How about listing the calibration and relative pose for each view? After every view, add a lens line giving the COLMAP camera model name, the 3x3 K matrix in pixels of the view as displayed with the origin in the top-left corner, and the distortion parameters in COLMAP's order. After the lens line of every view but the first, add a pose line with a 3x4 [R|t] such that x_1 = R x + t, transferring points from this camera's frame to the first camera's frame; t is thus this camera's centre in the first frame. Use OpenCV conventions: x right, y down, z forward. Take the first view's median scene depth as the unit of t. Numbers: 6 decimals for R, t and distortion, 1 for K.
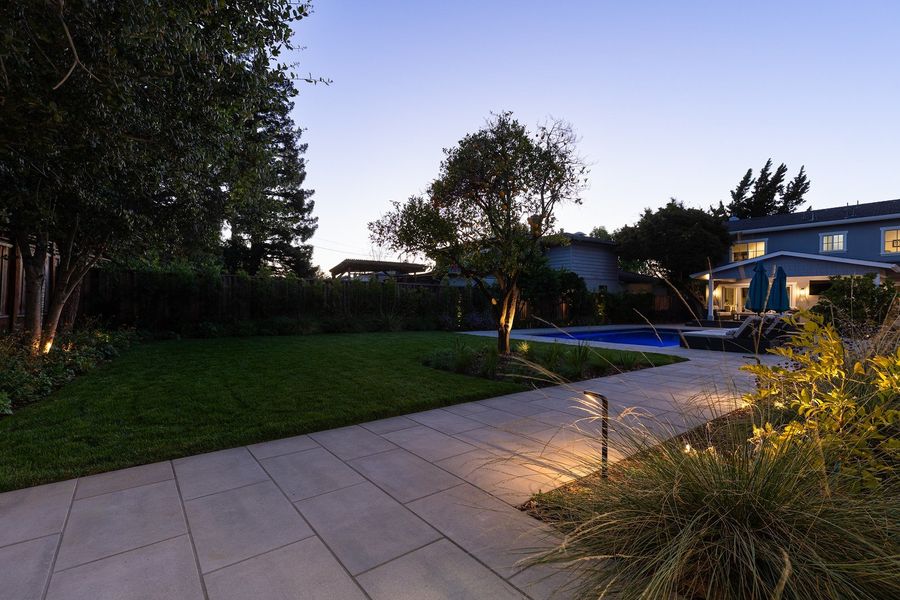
lens RADIAL K [[409.6, 0, 449.1], [0, 409.6, 298.6], [0, 0, 1]] dist [0.005236, -0.000022]
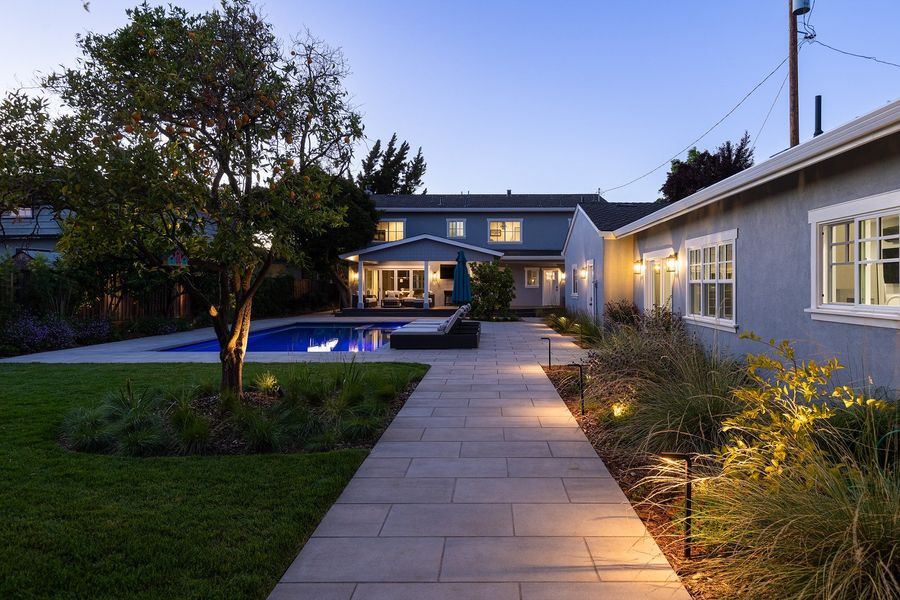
lens RADIAL K [[547.1, 0, 467.9], [0, 547.1, 270.4], [0, 0, 1]] dist [0.001081, -0.002557]
pose [[0.623775, 0.003983, 0.781594, -0.120708], [0.001014, 0.999982, -0.005905, -0.020283], [-0.781603, 0.004476, 0.623760, 0.103732]]
